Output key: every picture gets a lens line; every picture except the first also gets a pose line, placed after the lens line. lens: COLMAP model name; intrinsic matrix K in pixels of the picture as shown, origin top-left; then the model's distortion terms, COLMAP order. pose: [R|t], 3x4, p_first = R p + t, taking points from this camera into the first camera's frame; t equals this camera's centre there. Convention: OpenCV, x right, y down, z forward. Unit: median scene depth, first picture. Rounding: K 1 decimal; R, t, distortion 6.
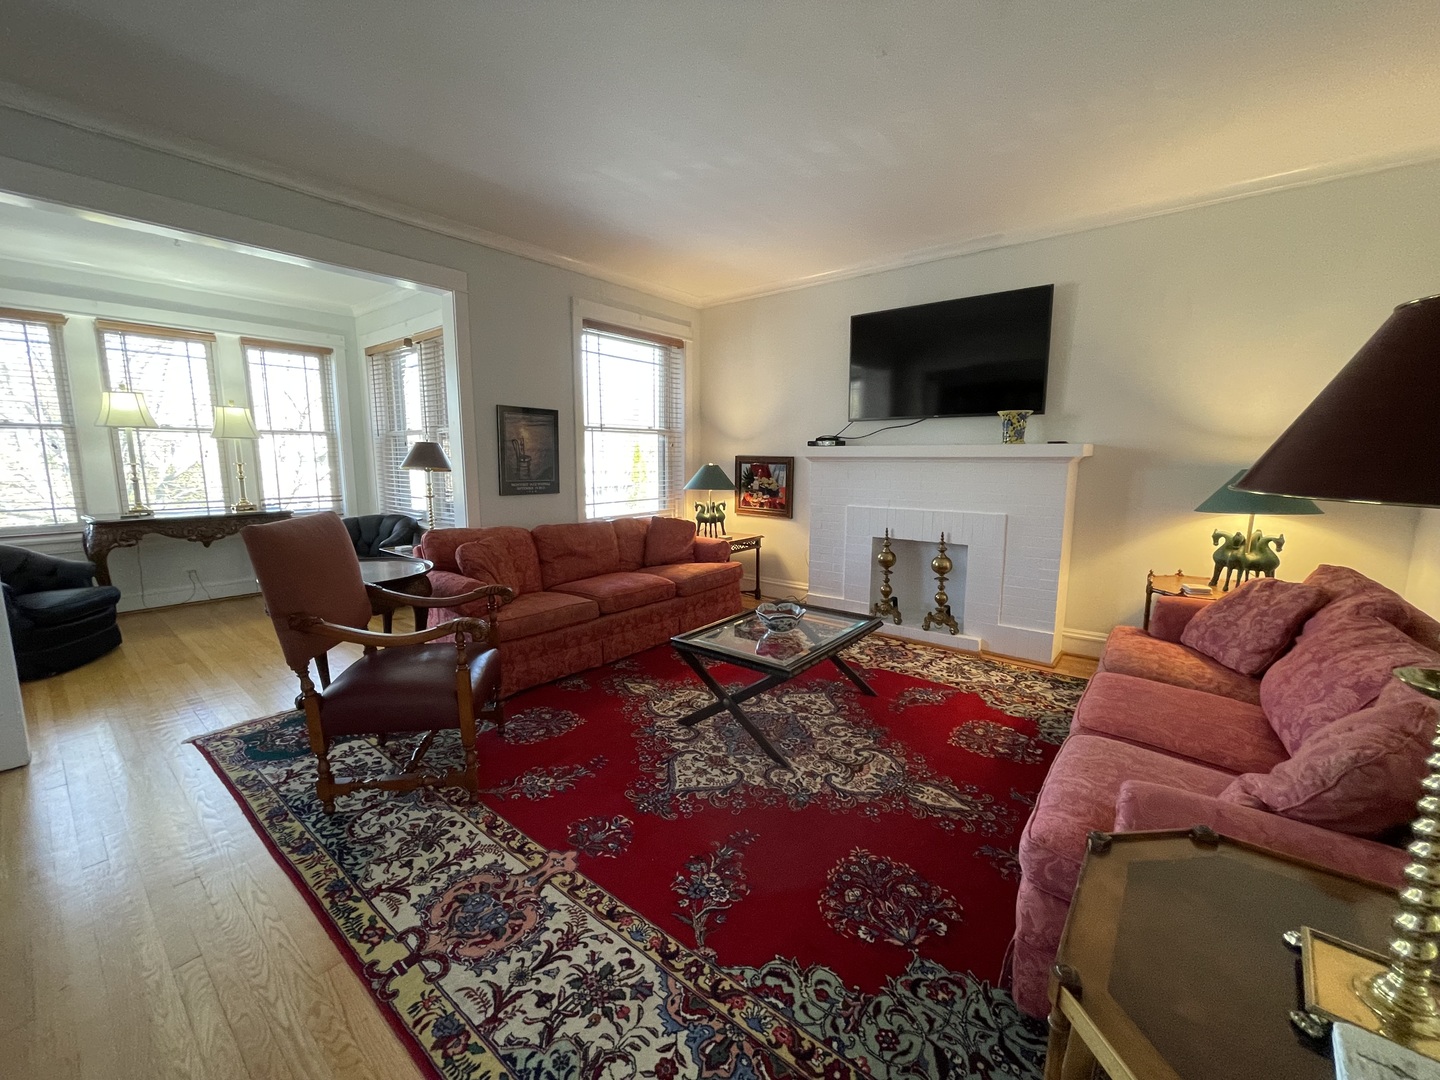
lens RADIAL K [[580.0, 0, 713.1], [0, 580.0, 542.5], [0, 0, 1]] dist [-0.003752, 0.001484]
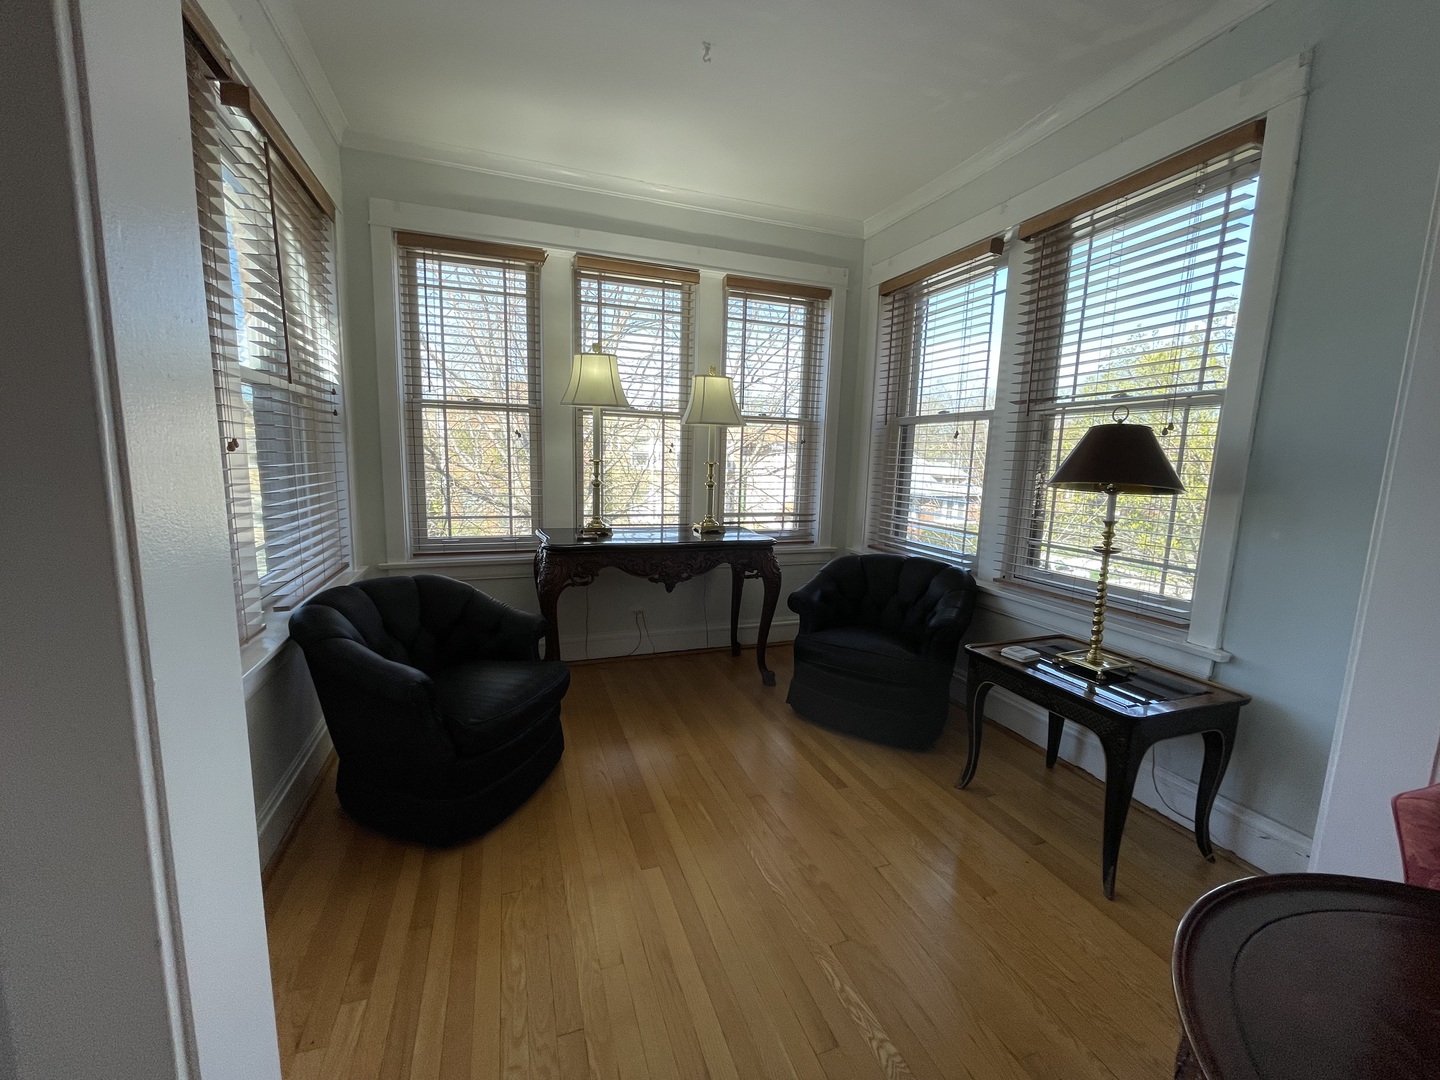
lens RADIAL K [[580.0, 0, 713.6], [0, 580.0, 542.1], [0, 0, 1]] dist [-0.003752, 0.001484]
pose [[0.862003, 0.091004, -0.498667, -0.697763], [-0.093213, 0.995434, 0.020532, -0.088707], [0.498259, 0.028783, 0.866550, 0.626454]]
